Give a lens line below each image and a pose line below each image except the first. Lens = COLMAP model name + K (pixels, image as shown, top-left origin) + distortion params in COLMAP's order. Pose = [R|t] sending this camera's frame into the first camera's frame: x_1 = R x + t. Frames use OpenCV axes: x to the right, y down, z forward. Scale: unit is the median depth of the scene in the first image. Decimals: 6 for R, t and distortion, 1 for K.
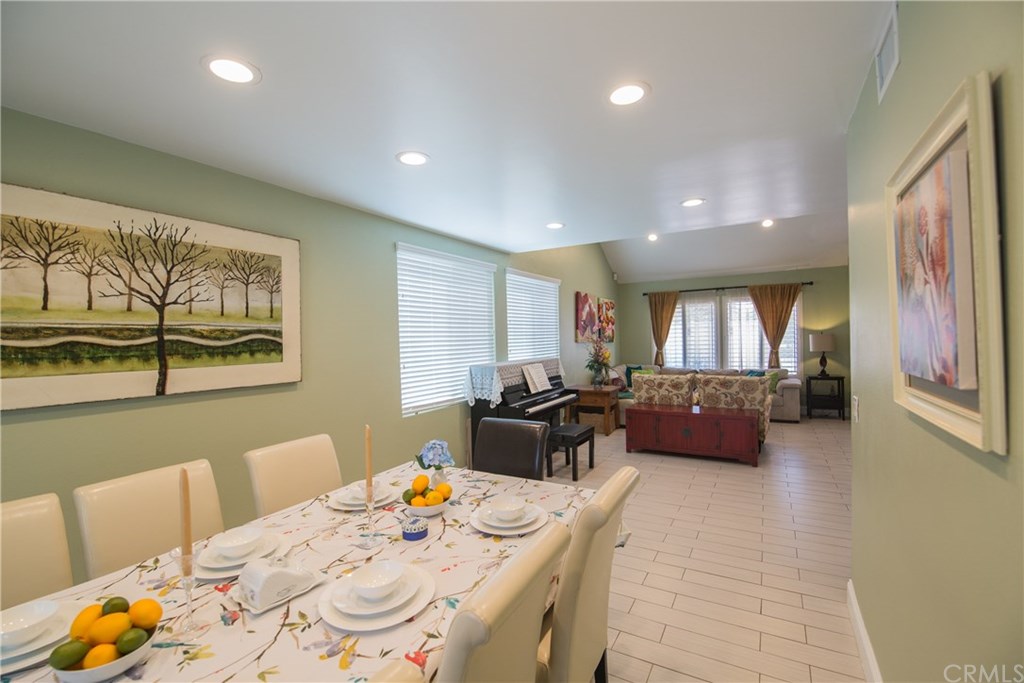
lens RADIAL K [[446.7, 0, 514.1], [0, 446.7, 344.2], [0, 0, 1]] dist [-0.000414, -0.009289]
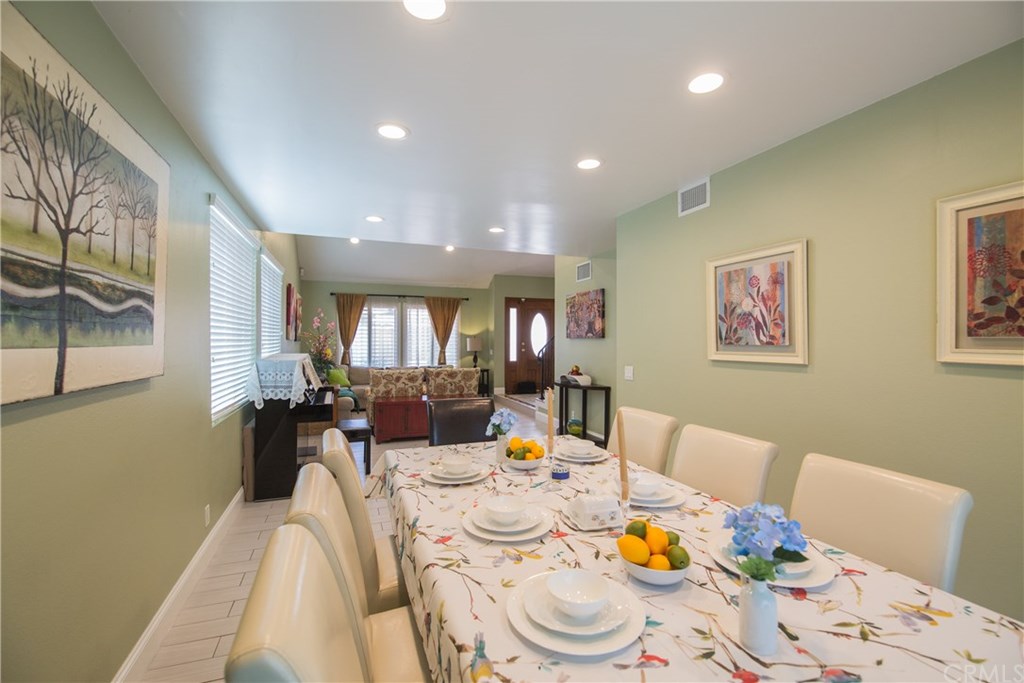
lens RADIAL K [[446.7, 0, 514.1], [0, 446.7, 344.2], [0, 0, 1]] dist [-0.000414, -0.009289]
pose [[0.623922, 0.018319, 0.781272, -0.311906], [-0.006841, 0.999815, -0.017980, 0.021131], [-0.781456, 0.005873, 0.623932, 0.080460]]
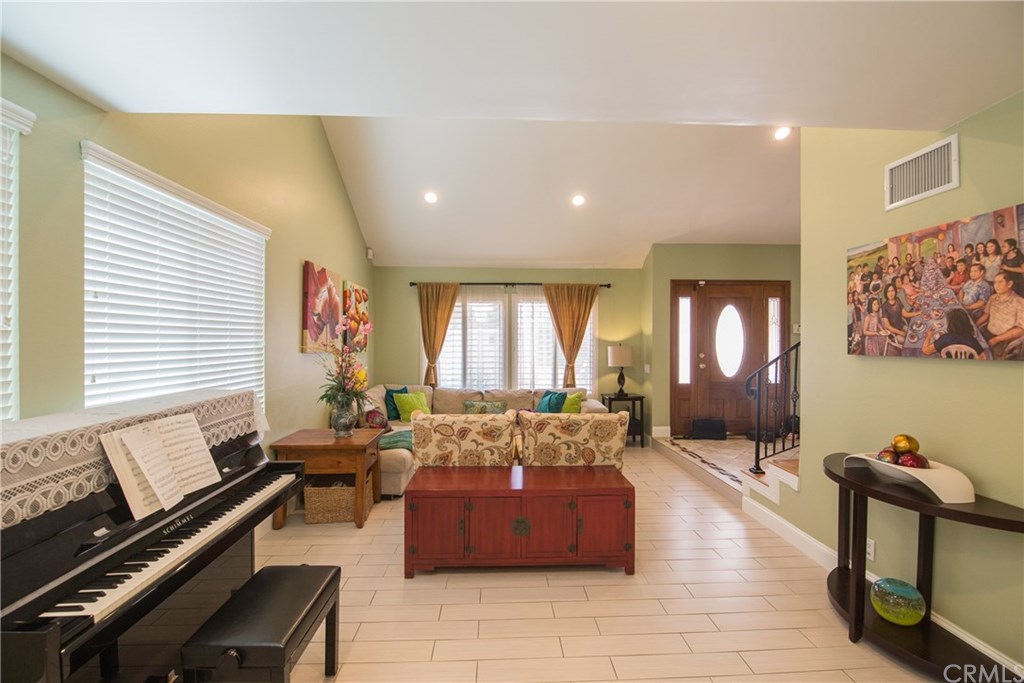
lens RADIAL K [[446.7, 0, 514.1], [0, 446.7, 344.2], [0, 0, 1]] dist [-0.000414, -0.009289]
pose [[0.842233, 0.021419, 0.538689, 0.068474], [-0.013539, 0.999736, -0.018584, -0.008719], [-0.538944, 0.008359, 0.842300, 0.435135]]
